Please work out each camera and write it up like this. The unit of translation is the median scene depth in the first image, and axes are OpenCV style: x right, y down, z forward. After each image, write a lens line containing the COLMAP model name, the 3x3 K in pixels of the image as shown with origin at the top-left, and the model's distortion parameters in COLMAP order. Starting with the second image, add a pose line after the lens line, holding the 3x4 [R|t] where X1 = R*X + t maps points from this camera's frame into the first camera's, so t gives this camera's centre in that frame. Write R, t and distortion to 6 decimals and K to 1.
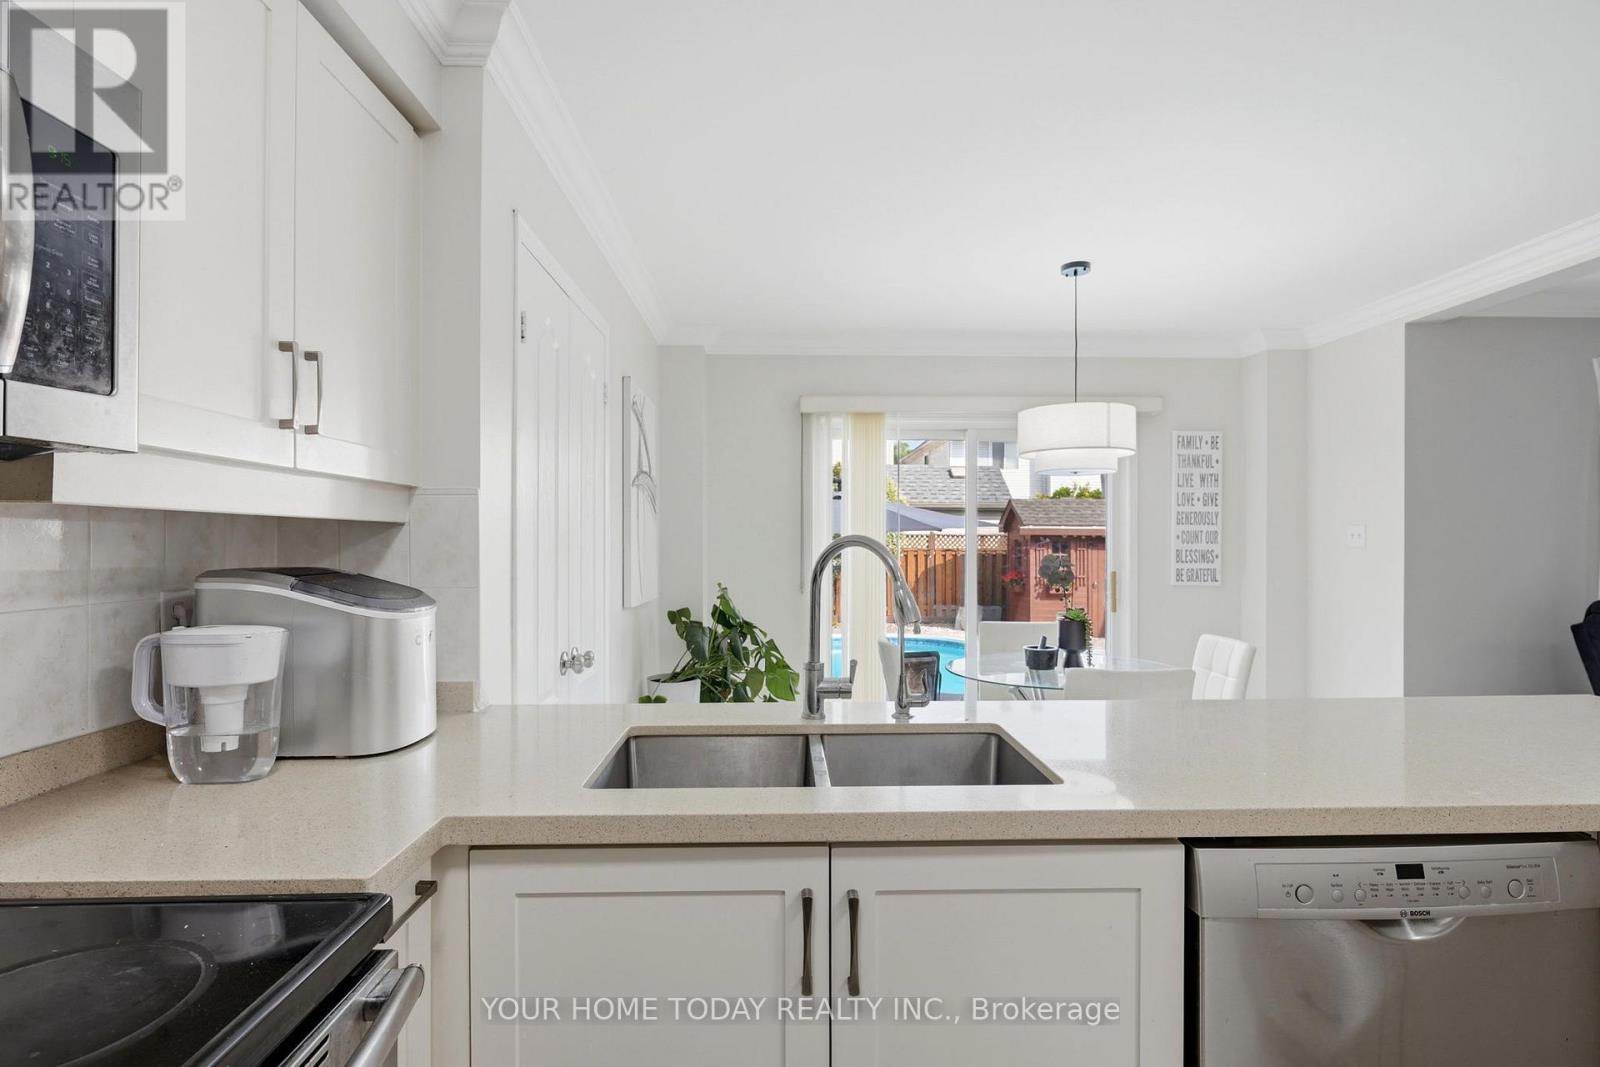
lens RADIAL K [[783.5, 0, 805.8], [0, 783.5, 542.6], [0, 0, 1]] dist [0.003835, -0.000501]
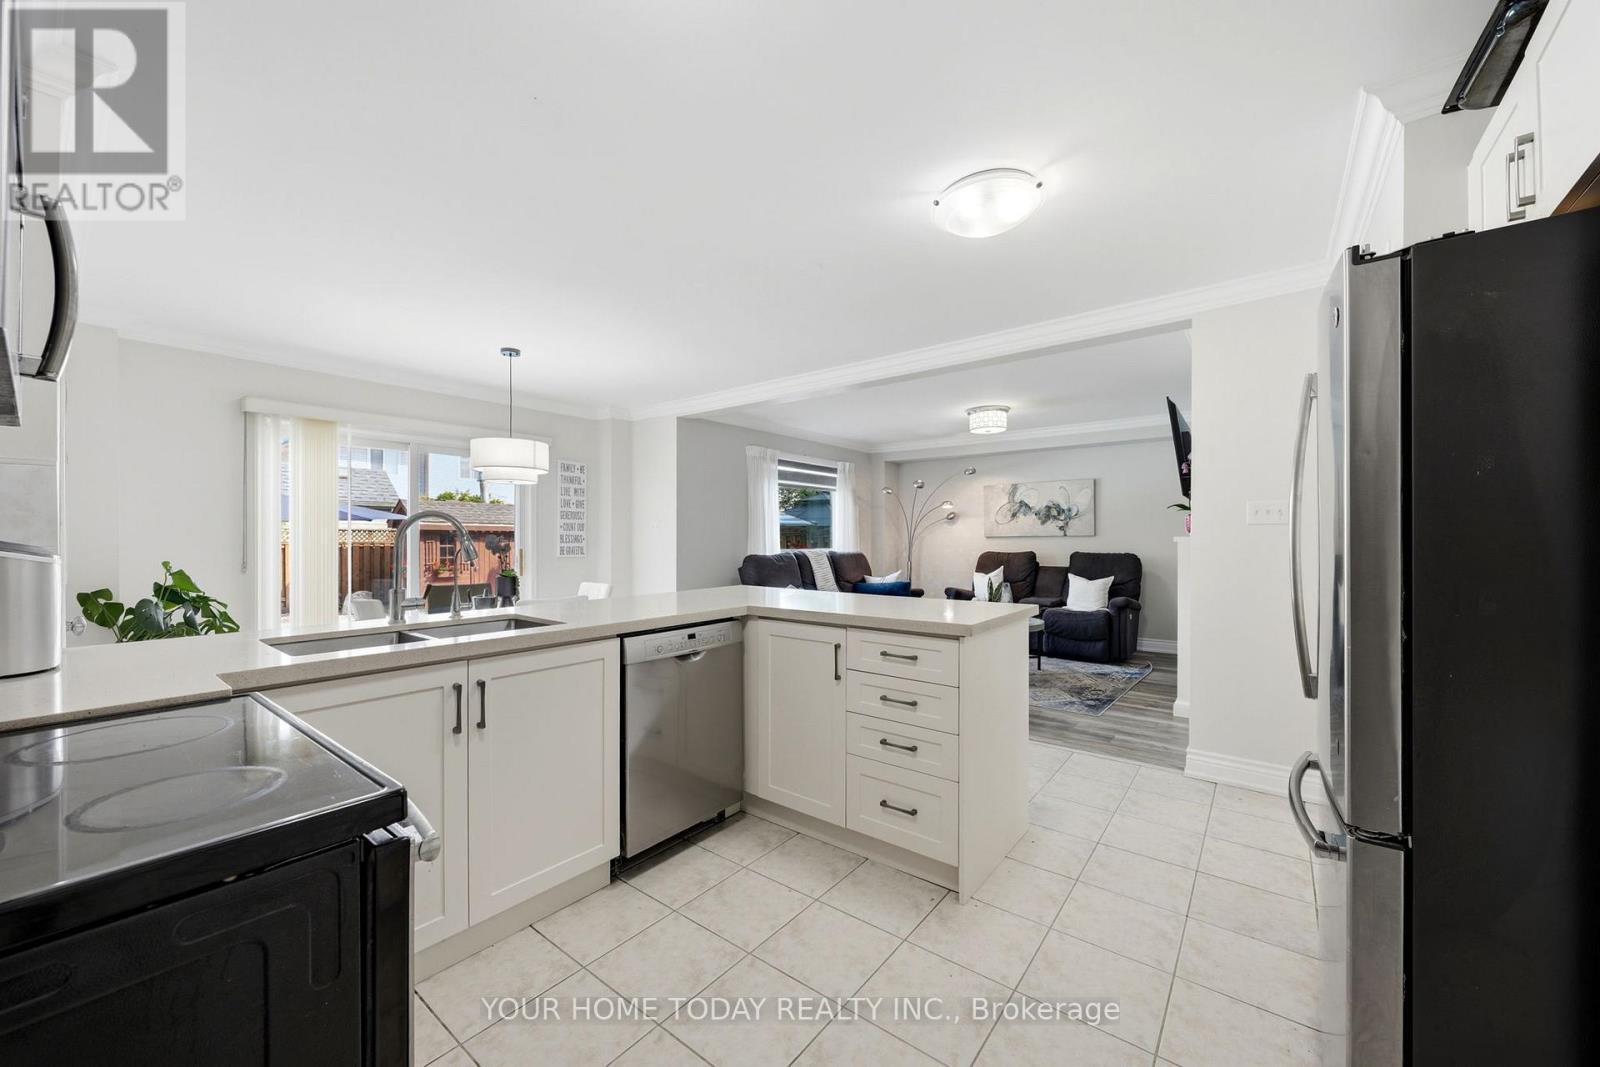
lens RADIAL K [[614.6, 0, 797.9], [0, 614.6, 538.2], [0, 0, 1]] dist [-0.000116, 0.000020]
pose [[0.649898, 0.000607, 0.760022, -0.162716], [0.002471, 0.999993, -0.002912, 0.021178], [-0.760018, 0.003770, 0.649891, -0.177601]]
